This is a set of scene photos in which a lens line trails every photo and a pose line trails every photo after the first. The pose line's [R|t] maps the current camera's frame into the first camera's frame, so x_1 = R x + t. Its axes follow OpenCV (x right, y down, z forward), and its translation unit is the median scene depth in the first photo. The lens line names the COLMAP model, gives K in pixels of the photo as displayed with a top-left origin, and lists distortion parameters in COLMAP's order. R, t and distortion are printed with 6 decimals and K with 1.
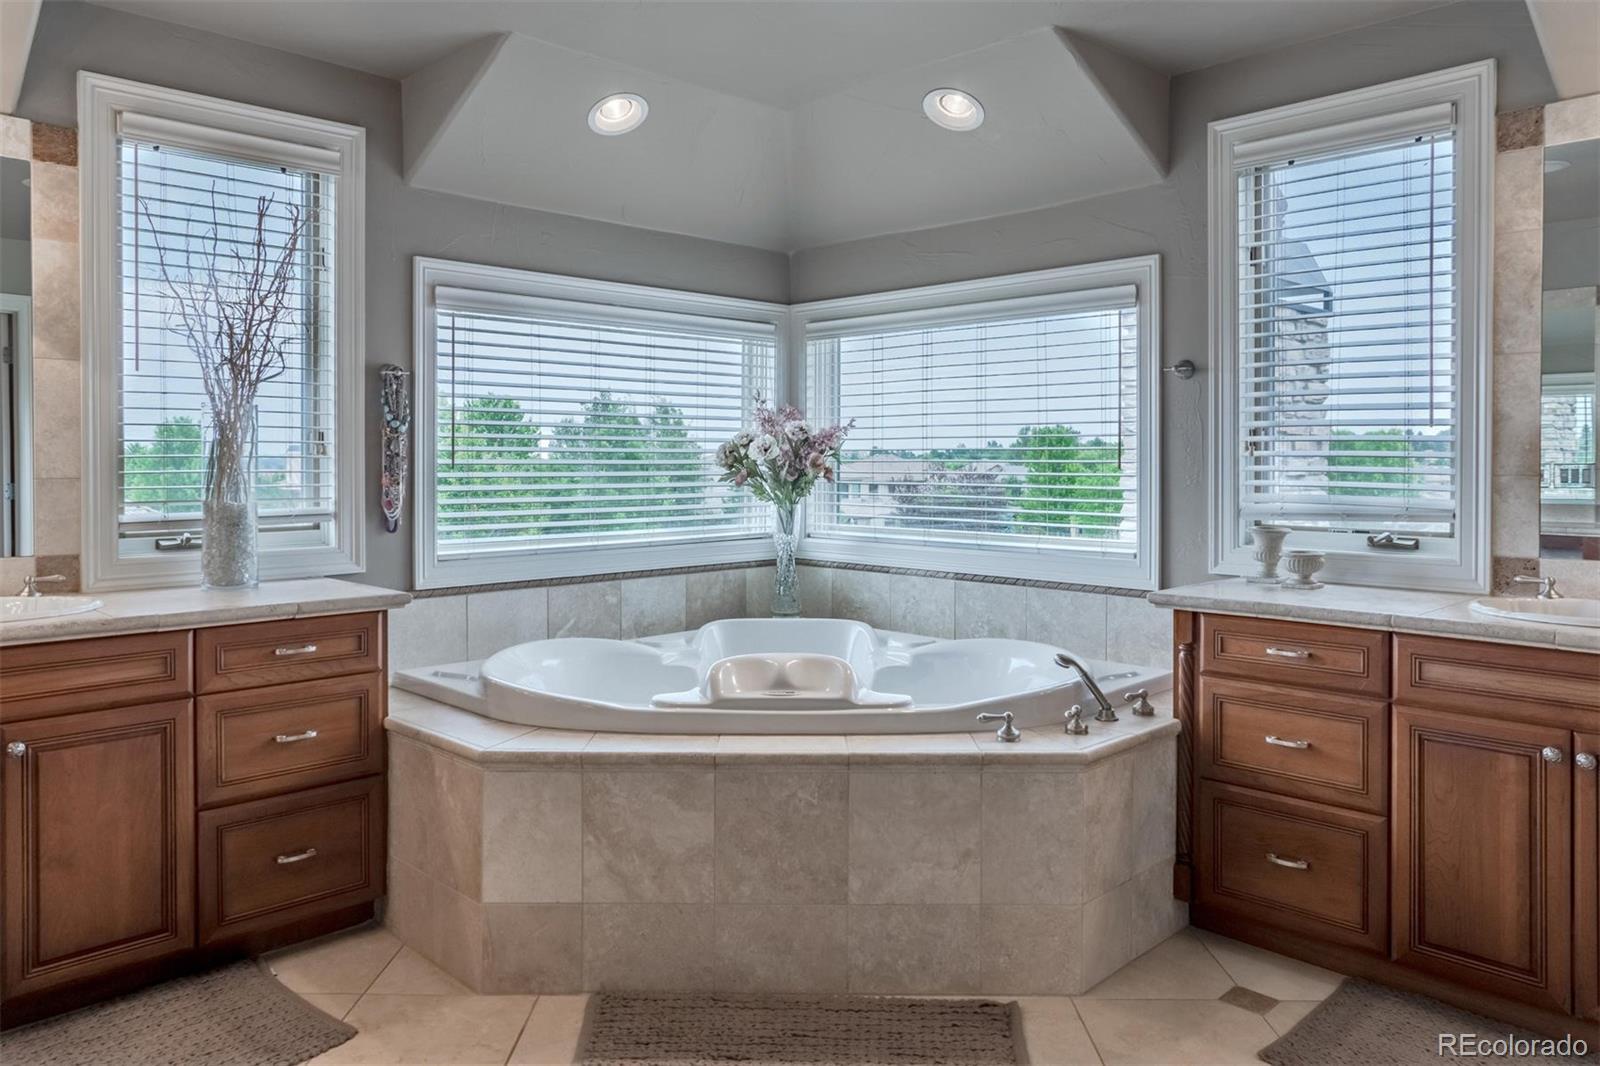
lens RADIAL K [[1121.2, 0, 809.1], [0, 1121.2, 488.9], [0, 0, 1]] dist [-0.039810, 0.025307]
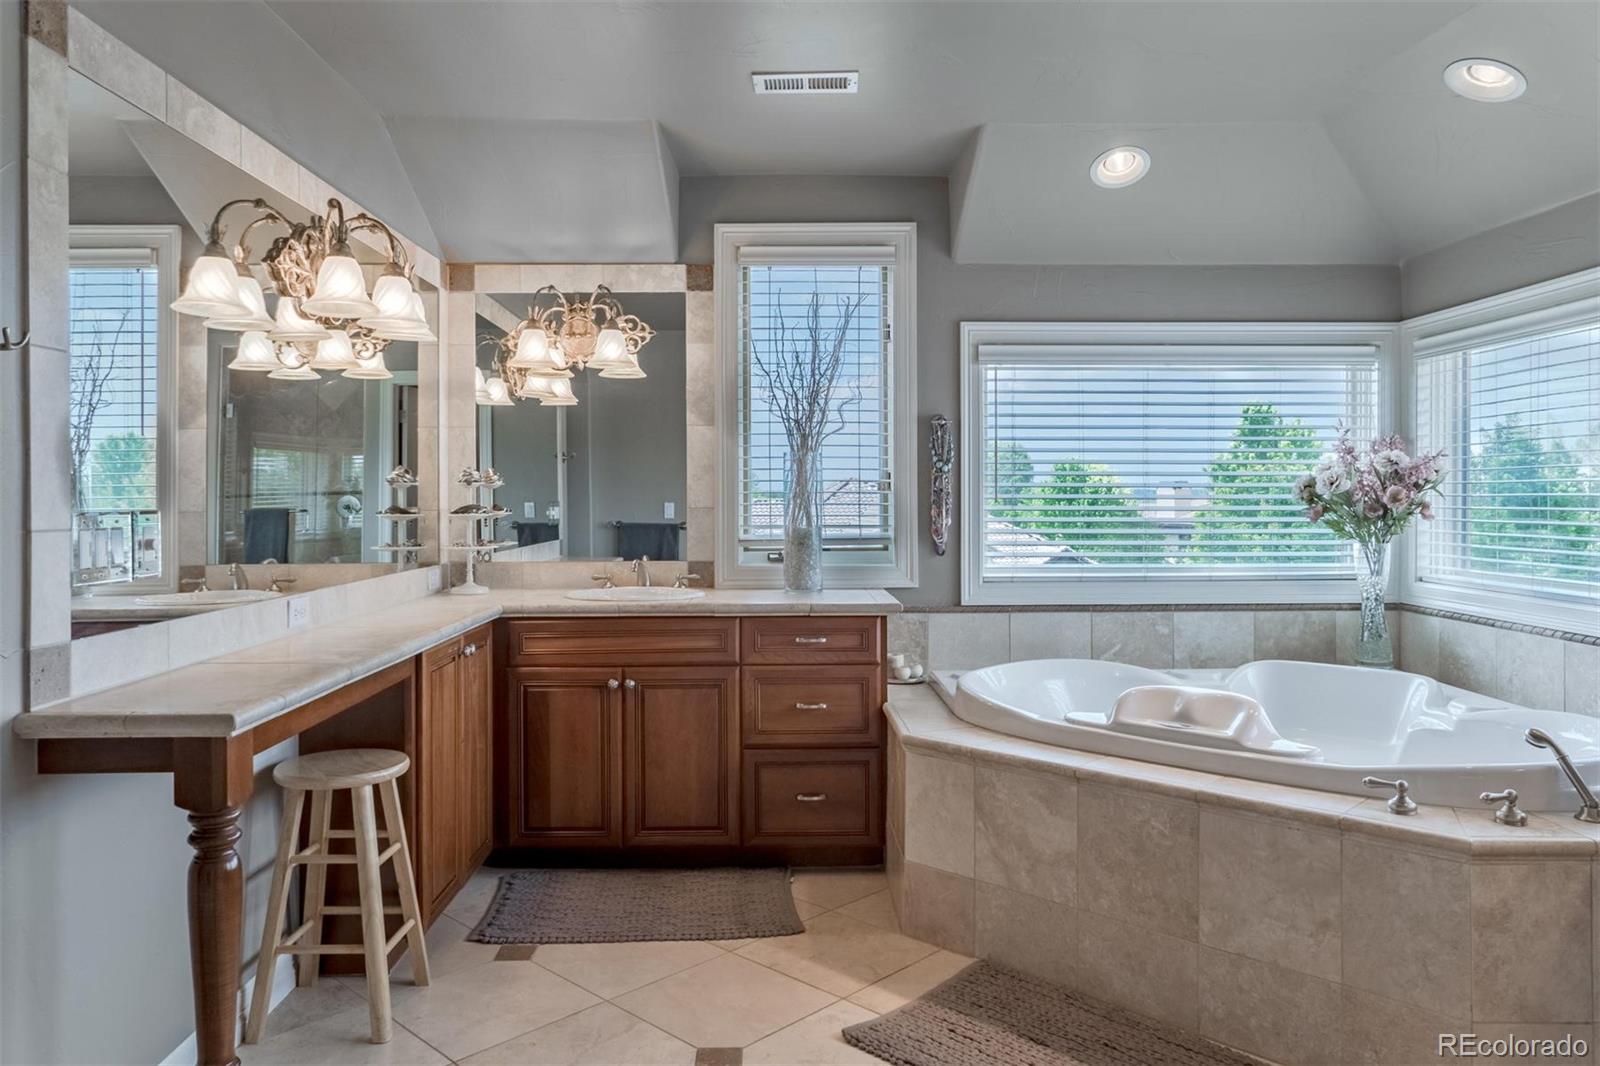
lens RADIAL K [[1121.2, 0, 796.0], [0, 1121.2, 525.0], [0, 0, 1]] dist [-0.039810, 0.025307]
pose [[0.713021, 0.016394, -0.700951, 0.438715], [-0.015593, 0.999850, 0.007523, -0.000265], [0.700970, 0.005566, 0.713169, 0.042797]]
